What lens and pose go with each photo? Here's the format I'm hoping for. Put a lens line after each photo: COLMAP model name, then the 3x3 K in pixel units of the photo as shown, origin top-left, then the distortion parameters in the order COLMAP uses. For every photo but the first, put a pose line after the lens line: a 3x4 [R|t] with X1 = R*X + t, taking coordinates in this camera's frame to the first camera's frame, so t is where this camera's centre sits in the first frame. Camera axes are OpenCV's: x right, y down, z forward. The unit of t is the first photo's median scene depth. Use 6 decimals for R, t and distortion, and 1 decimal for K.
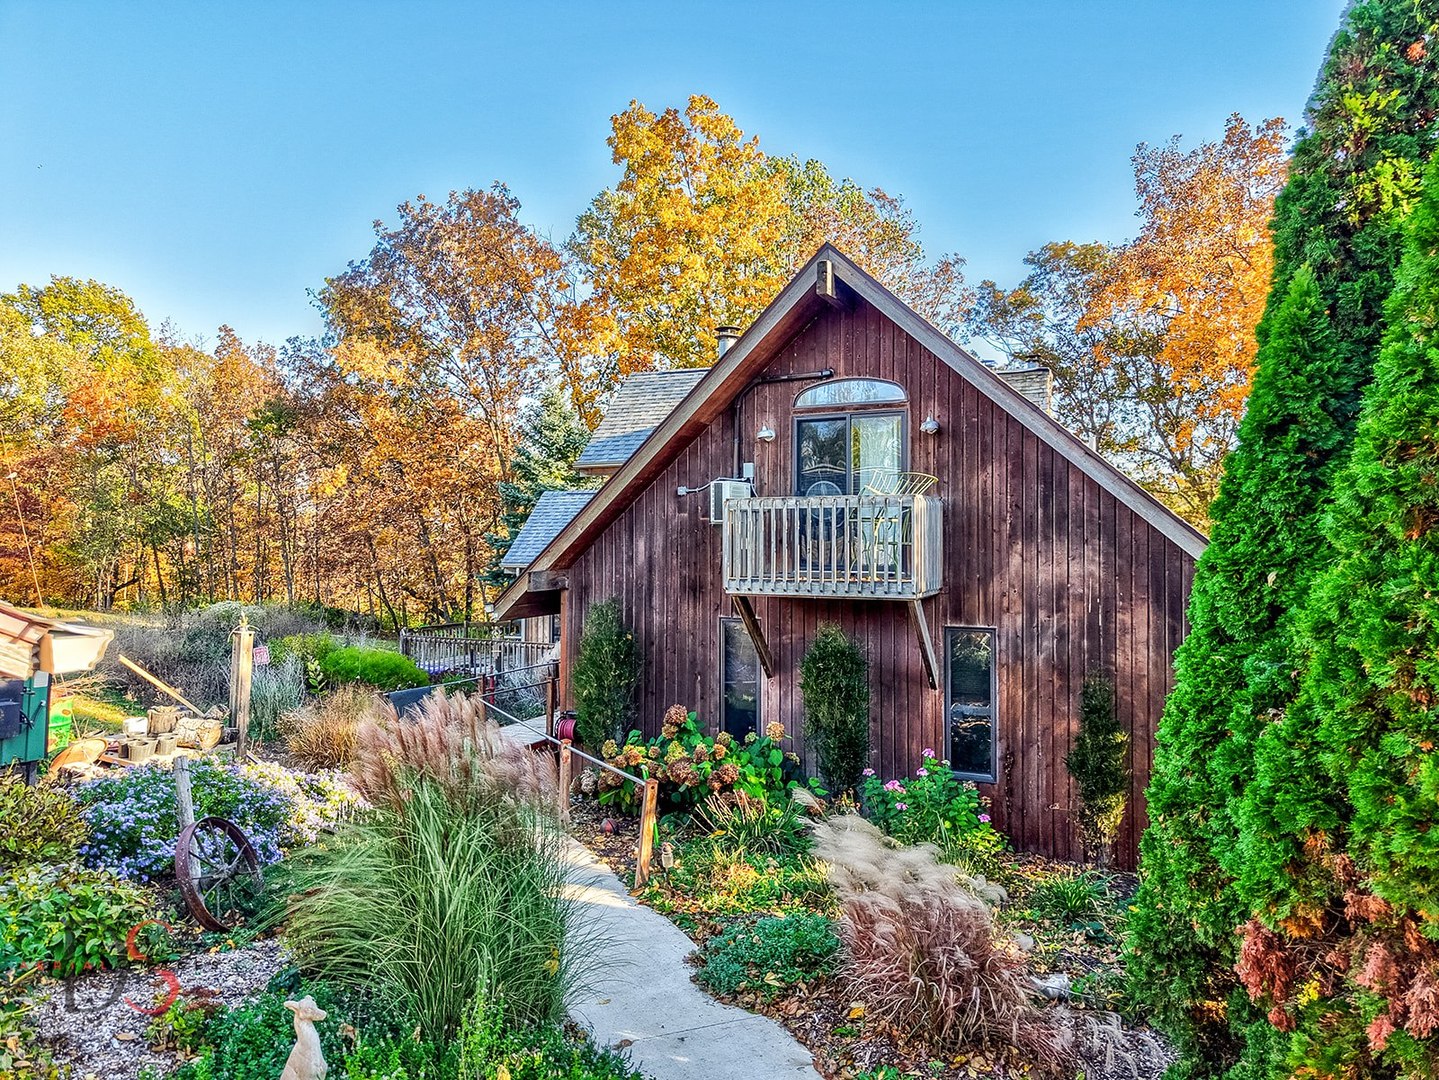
lens RADIAL K [[990.8, 0, 719.2], [0, 990.8, 540.1], [0, 0, 1]] dist [0.049786, -0.013092]
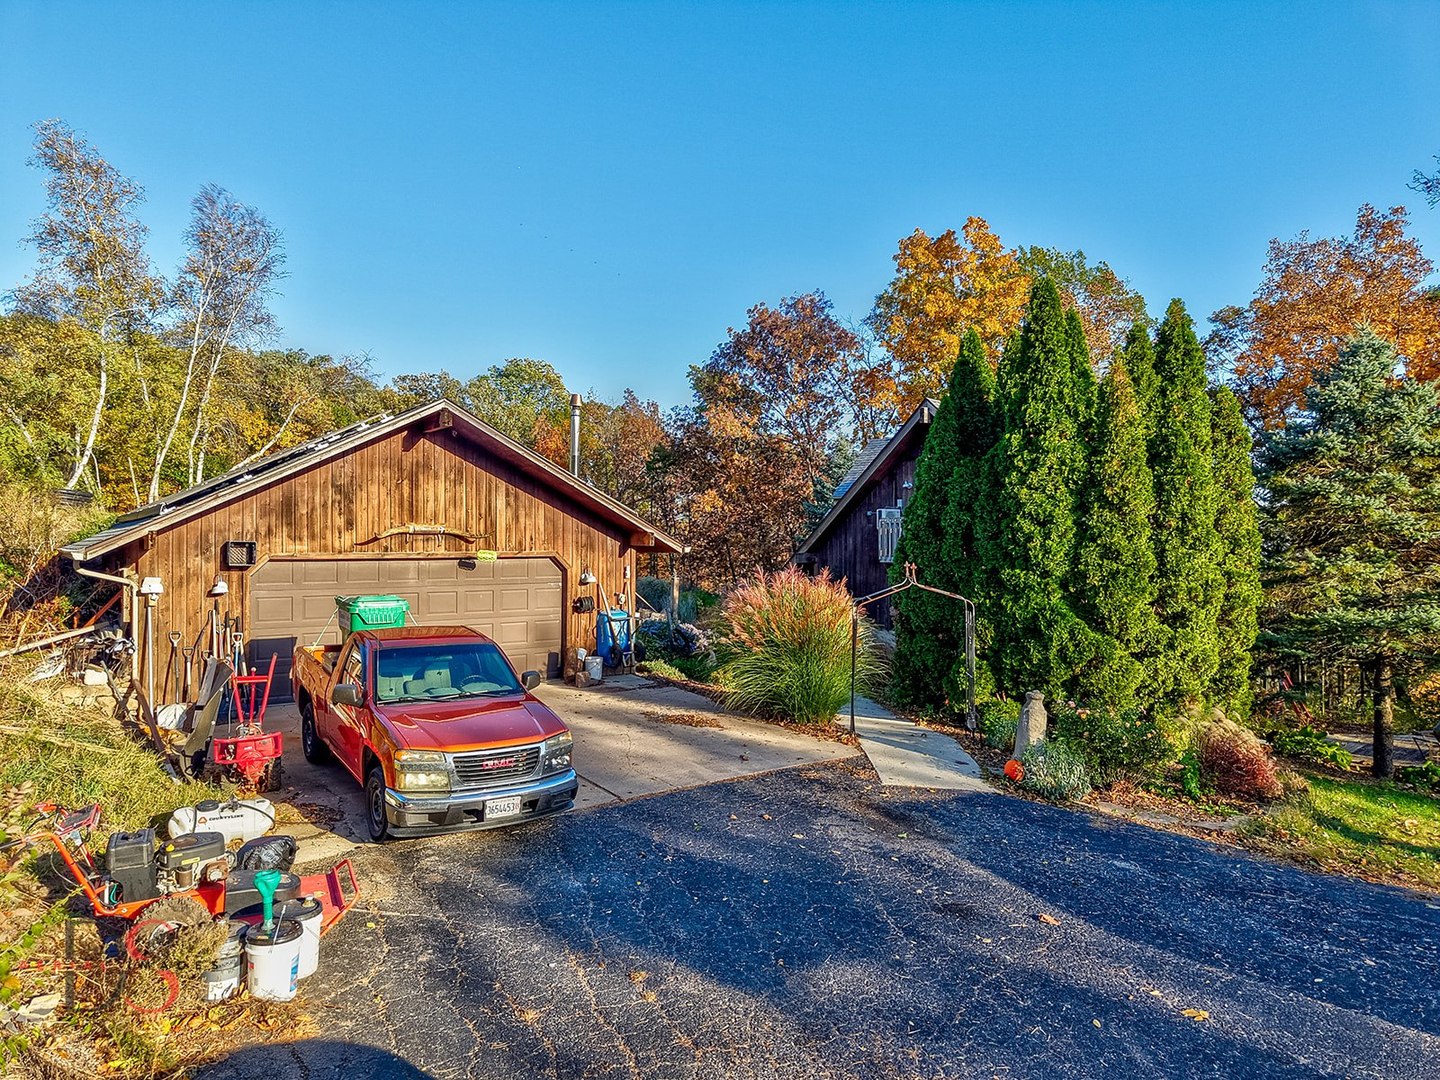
lens RADIAL K [[991.5, 0, 719.9], [0, 991.5, 542.9], [0, 0, 1]] dist [0.049786, -0.013092]
pose [[0.942191, -0.004805, -0.335042, 0.120442], [0.002461, 0.999969, -0.007422, 0.008456], [0.335067, 0.006168, 0.942174, -0.345878]]
